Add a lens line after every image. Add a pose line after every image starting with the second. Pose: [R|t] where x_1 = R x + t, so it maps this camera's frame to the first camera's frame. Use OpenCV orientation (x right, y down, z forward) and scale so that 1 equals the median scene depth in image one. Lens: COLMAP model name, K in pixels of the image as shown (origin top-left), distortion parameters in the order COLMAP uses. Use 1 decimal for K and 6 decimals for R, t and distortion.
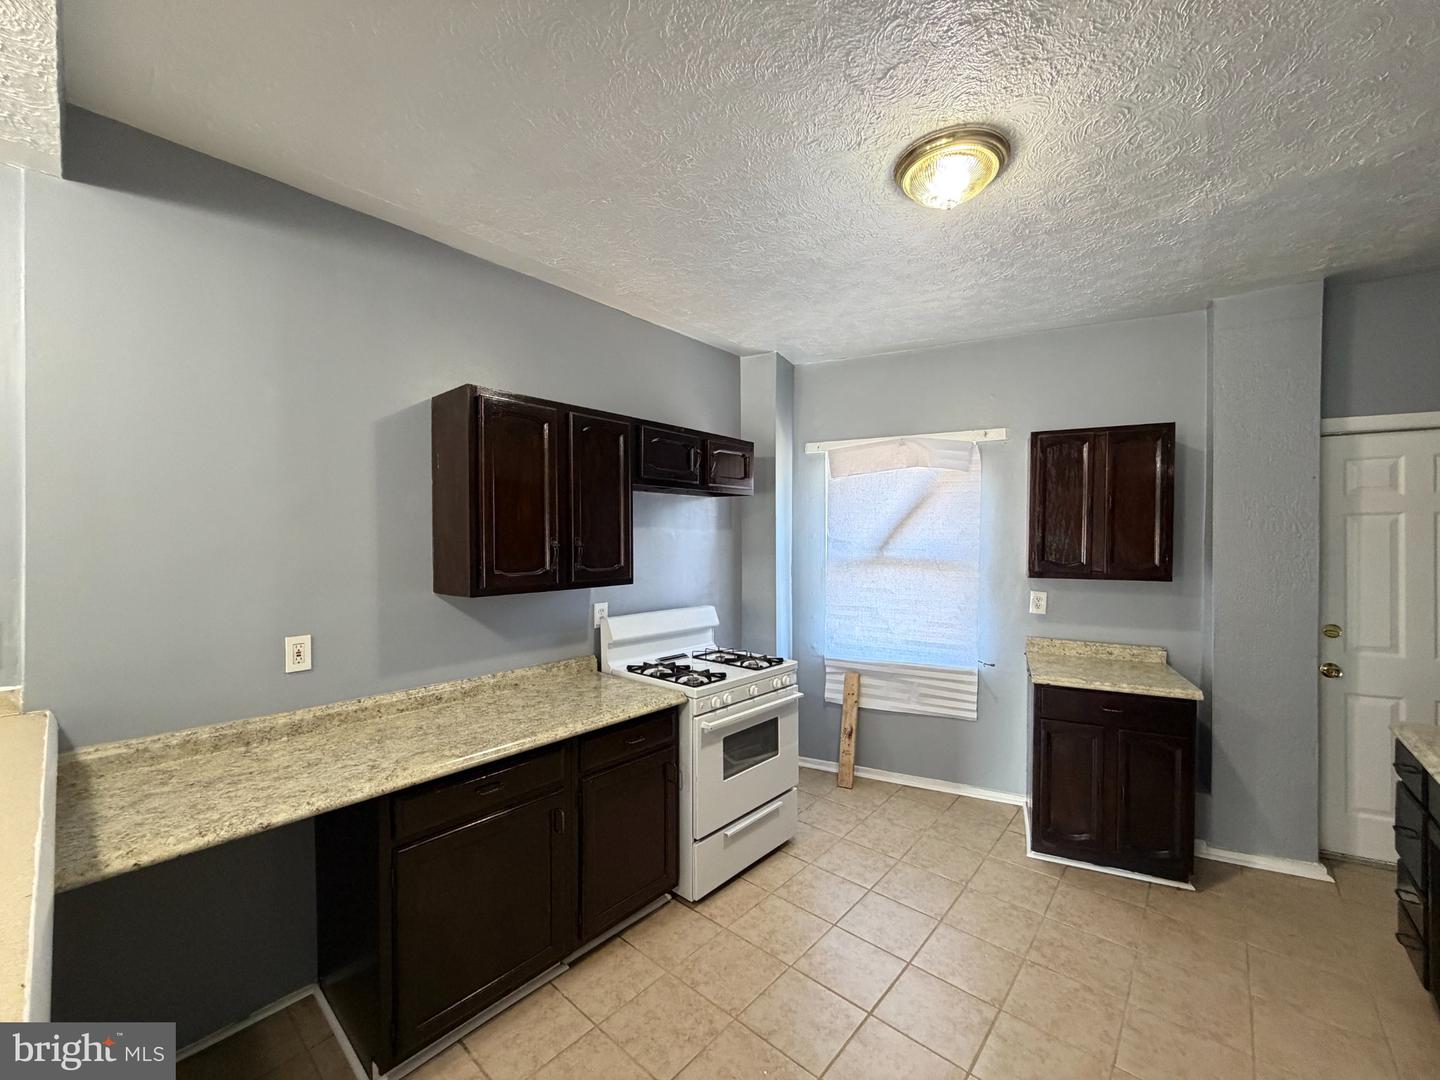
lens RADIAL K [[573.2, 0, 724.1], [0, 573.2, 540.5], [0, 0, 1]] dist [0.000443, 0.000201]
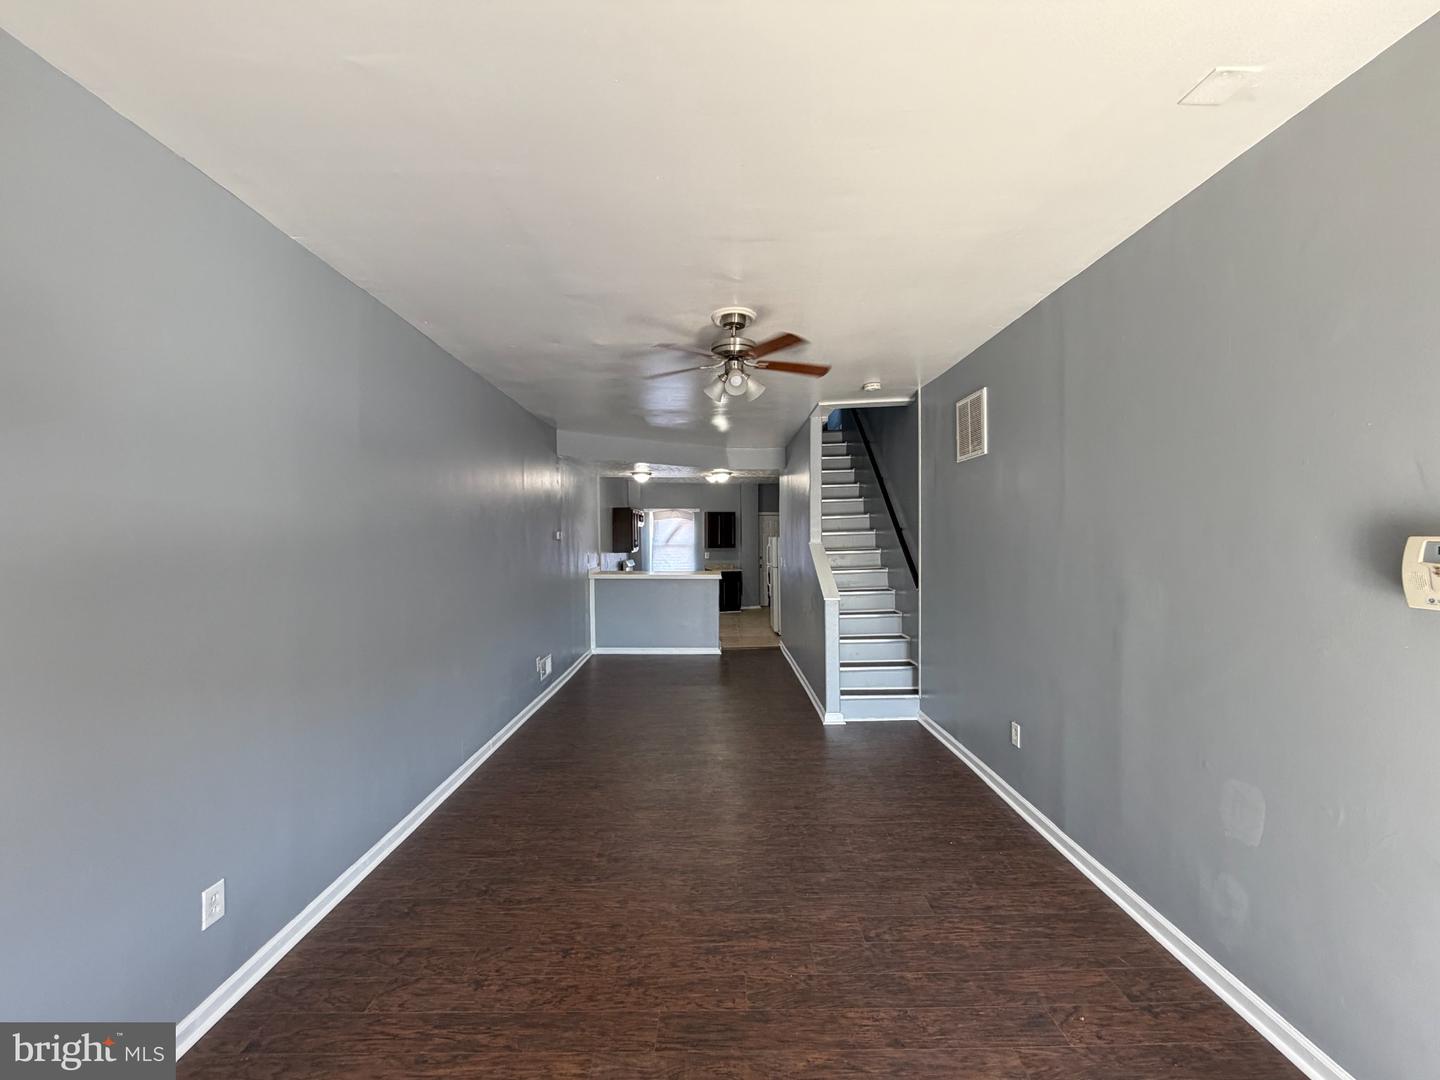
lens RADIAL K [[573.2, 0, 723.2], [0, 573.2, 535.7], [0, 0, 1]] dist [0.000443, 0.000201]
pose [[0.744982, -0.008142, 0.667035, -1.911214], [0.011009, 0.999939, -0.000089, -0.020137], [-0.666994, 0.007410, 0.745026, -1.908035]]
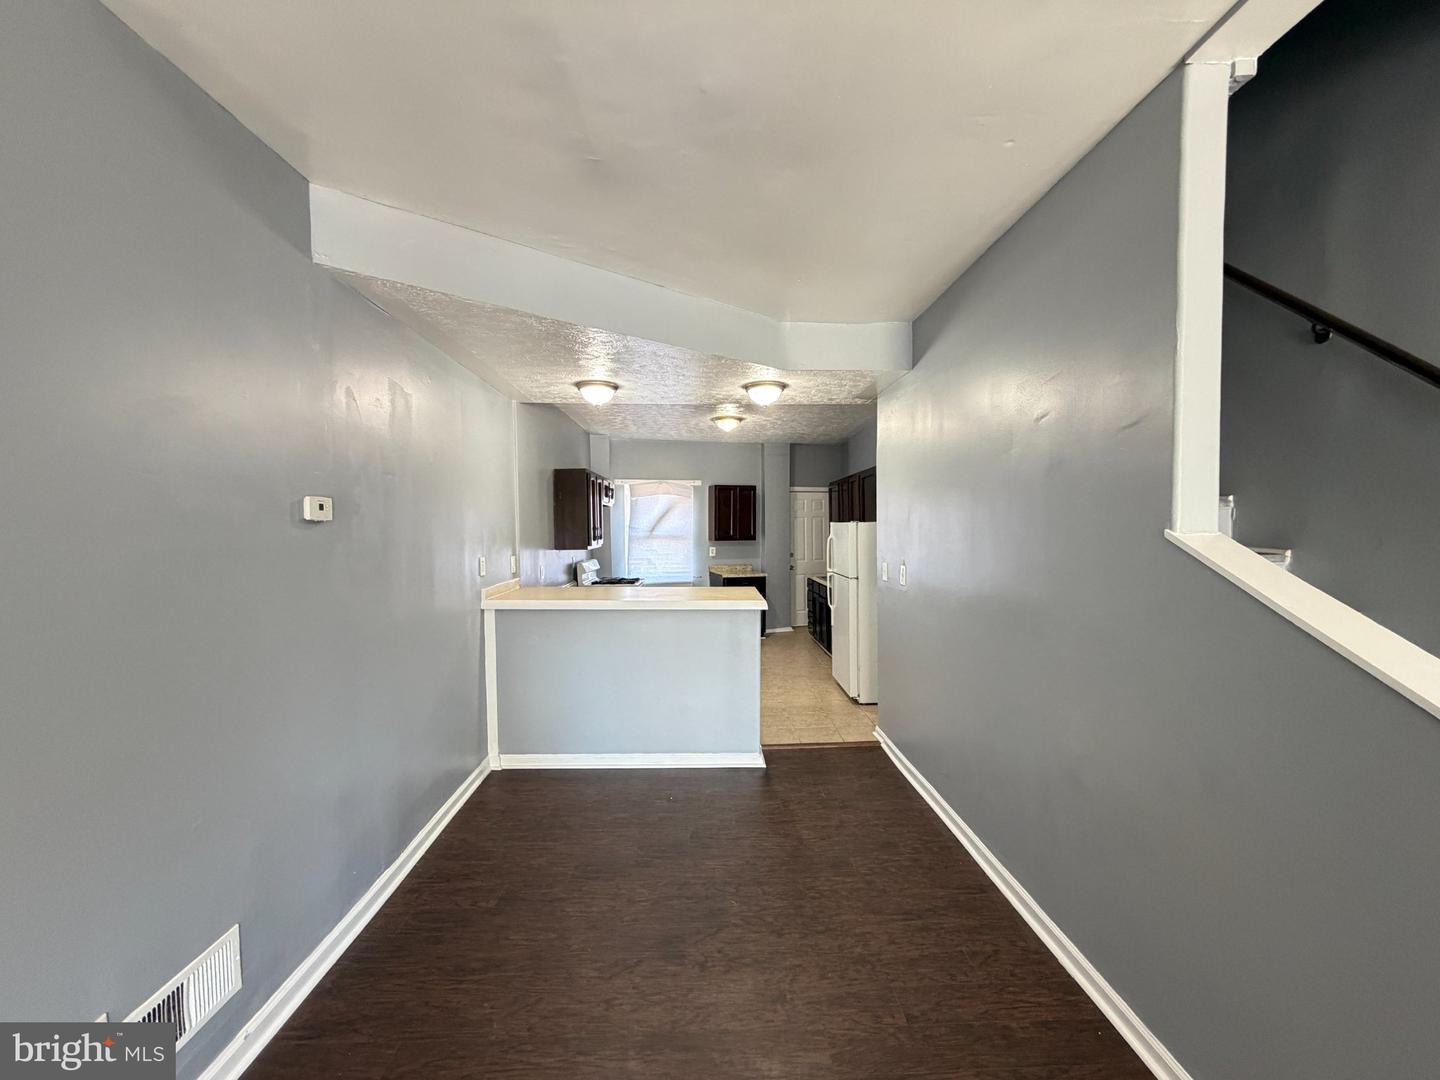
lens RADIAL K [[573.2, 0, 717.1], [0, 573.2, 546.0], [0, 0, 1]] dist [0.000443, 0.000201]
pose [[0.735481, -0.031113, 0.676831, -1.134585], [0.009548, 0.999322, 0.035562, -0.004909], [-0.677478, -0.019693, 0.735279, -0.855308]]
